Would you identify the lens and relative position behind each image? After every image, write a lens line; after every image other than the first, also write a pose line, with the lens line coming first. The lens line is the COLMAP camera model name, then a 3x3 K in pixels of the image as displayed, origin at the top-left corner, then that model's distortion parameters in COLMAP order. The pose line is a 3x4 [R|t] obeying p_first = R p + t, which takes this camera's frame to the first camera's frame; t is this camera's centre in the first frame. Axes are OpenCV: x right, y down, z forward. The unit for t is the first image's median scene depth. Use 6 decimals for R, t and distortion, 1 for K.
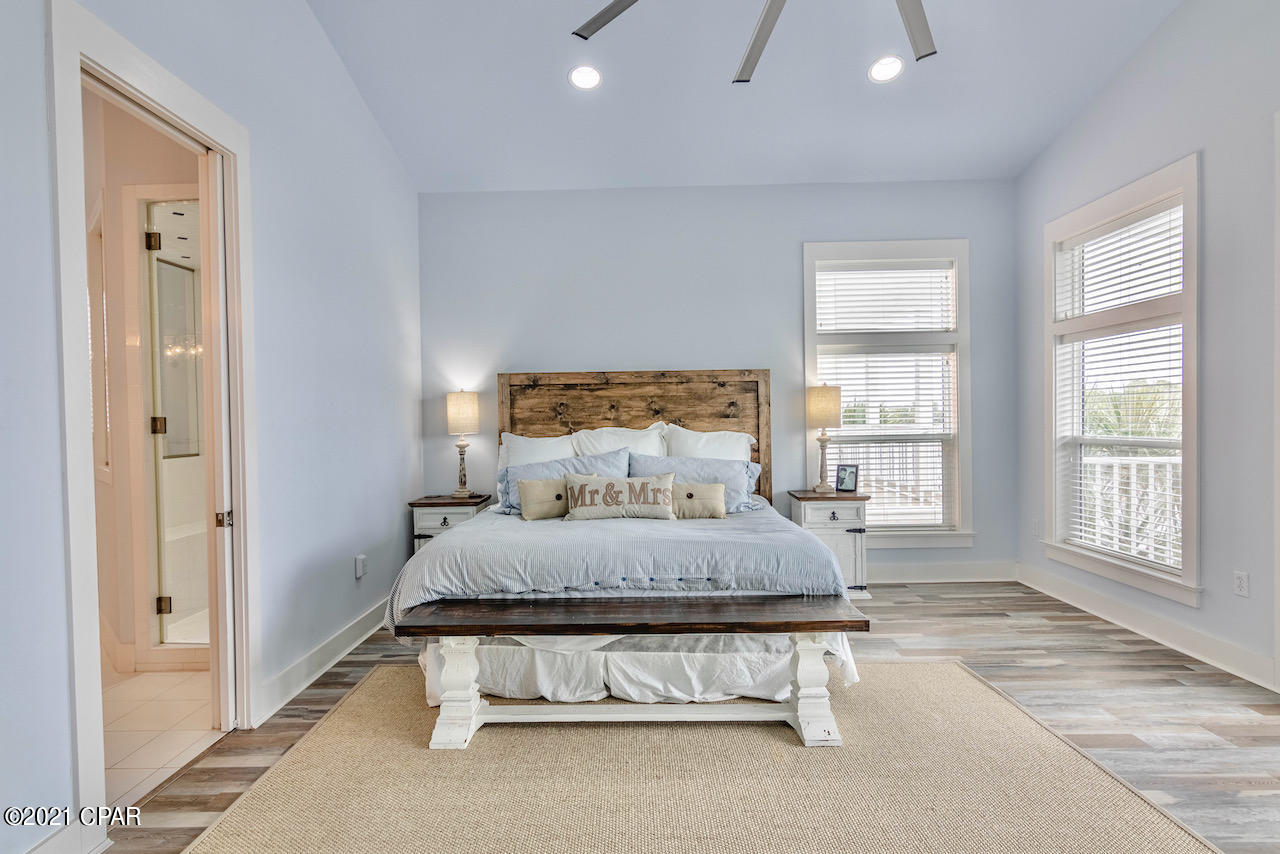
lens RADIAL K [[655.0, 0, 628.0], [0, 655.0, 430.5], [0, 0, 1]] dist [-0.004667, 0.002268]
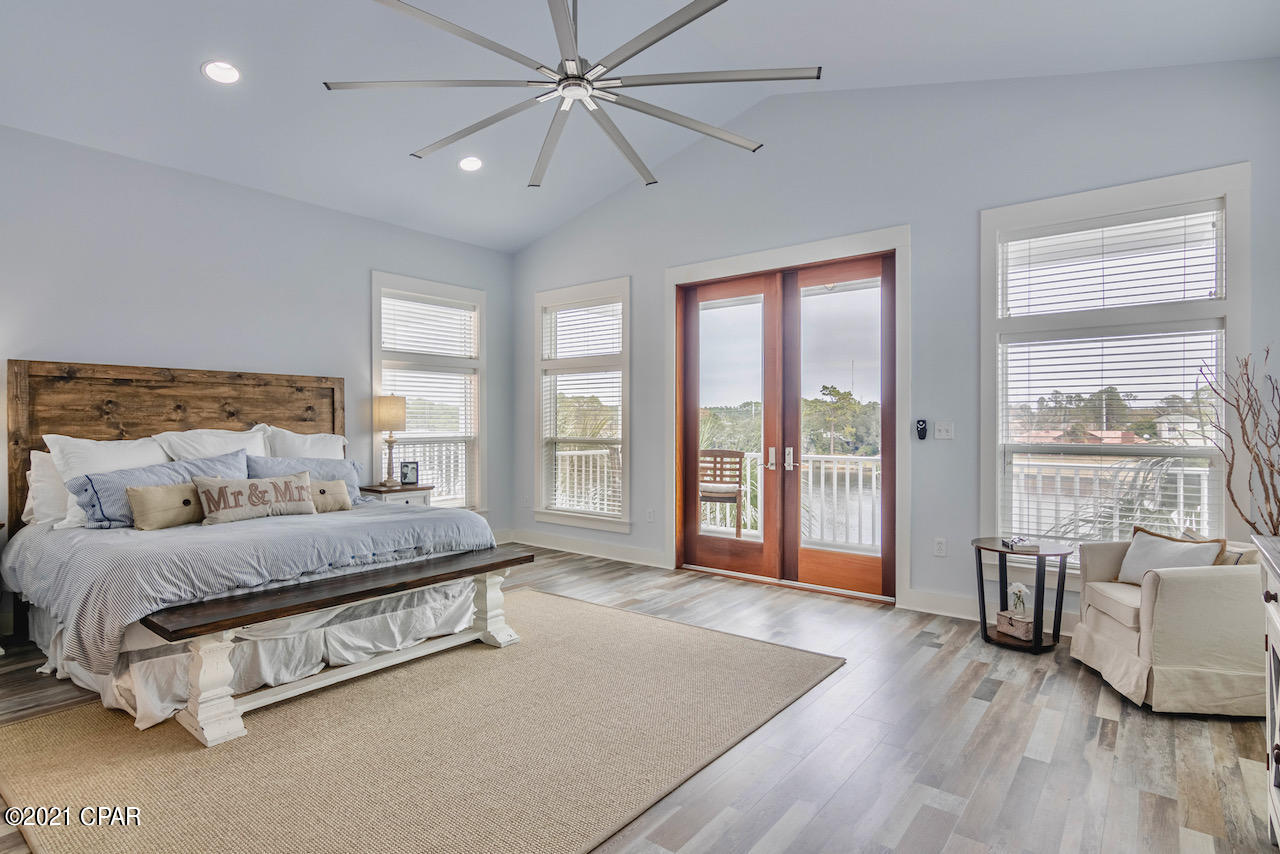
lens RADIAL K [[655.0, 0, 634.9], [0, 655.0, 430.7], [0, 0, 1]] dist [-0.004667, 0.002268]
pose [[0.612669, 0.005260, 0.790322, -0.436202], [0.003484, 0.999950, -0.009355, 0.009338], [-0.790332, 0.008485, 0.612620, -0.081774]]
